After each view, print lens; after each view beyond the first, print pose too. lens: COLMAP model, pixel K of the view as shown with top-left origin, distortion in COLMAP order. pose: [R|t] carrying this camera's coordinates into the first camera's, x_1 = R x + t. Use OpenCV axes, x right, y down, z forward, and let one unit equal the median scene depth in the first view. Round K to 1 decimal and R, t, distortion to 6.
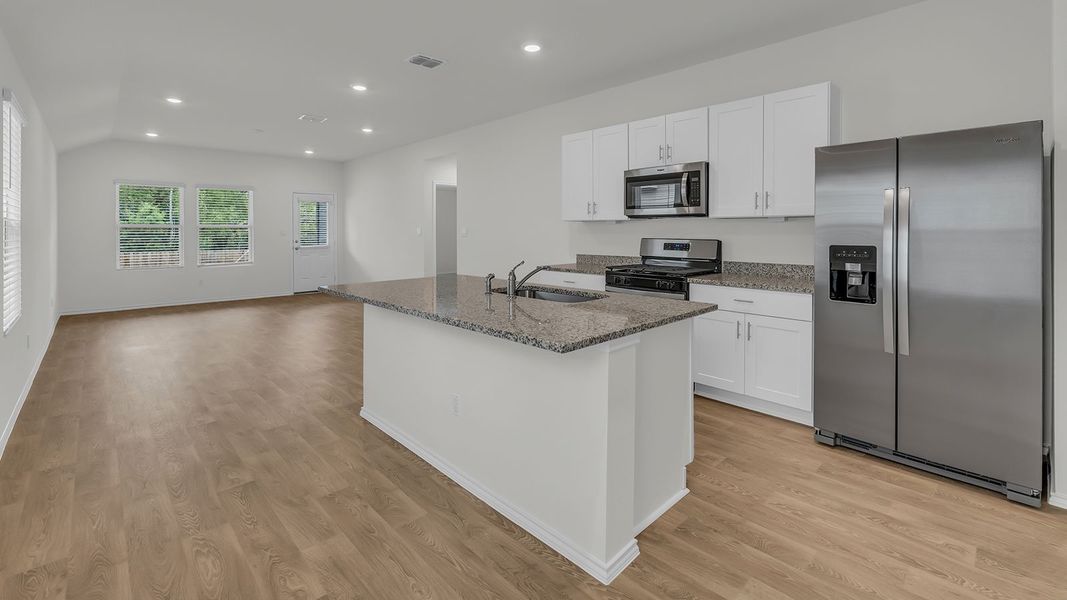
lens RADIAL K [[457.7, 0, 525.1], [0, 457.7, 255.7], [0, 0, 1]] dist [-0.003925, 0.002471]
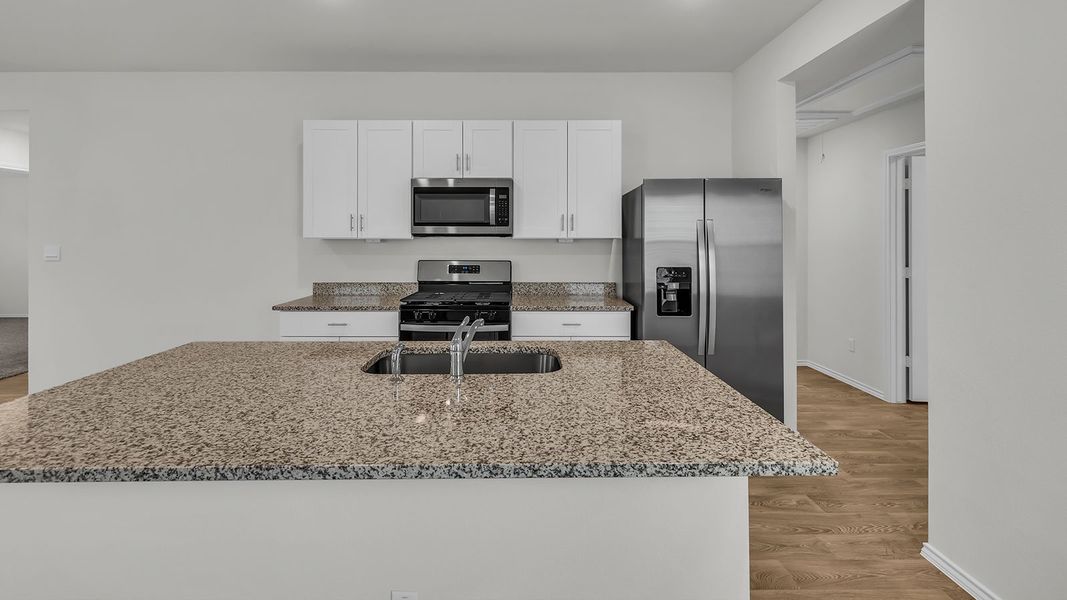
lens RADIAL K [[457.7, 0, 520.8], [0, 457.7, 252.8], [0, 0, 1]] dist [-0.003925, 0.002471]
pose [[0.682388, -0.020429, 0.730705, -0.282731], [0.039730, 0.999168, -0.009169, -0.045498], [-0.729910, 0.035288, 0.682632, 0.359250]]
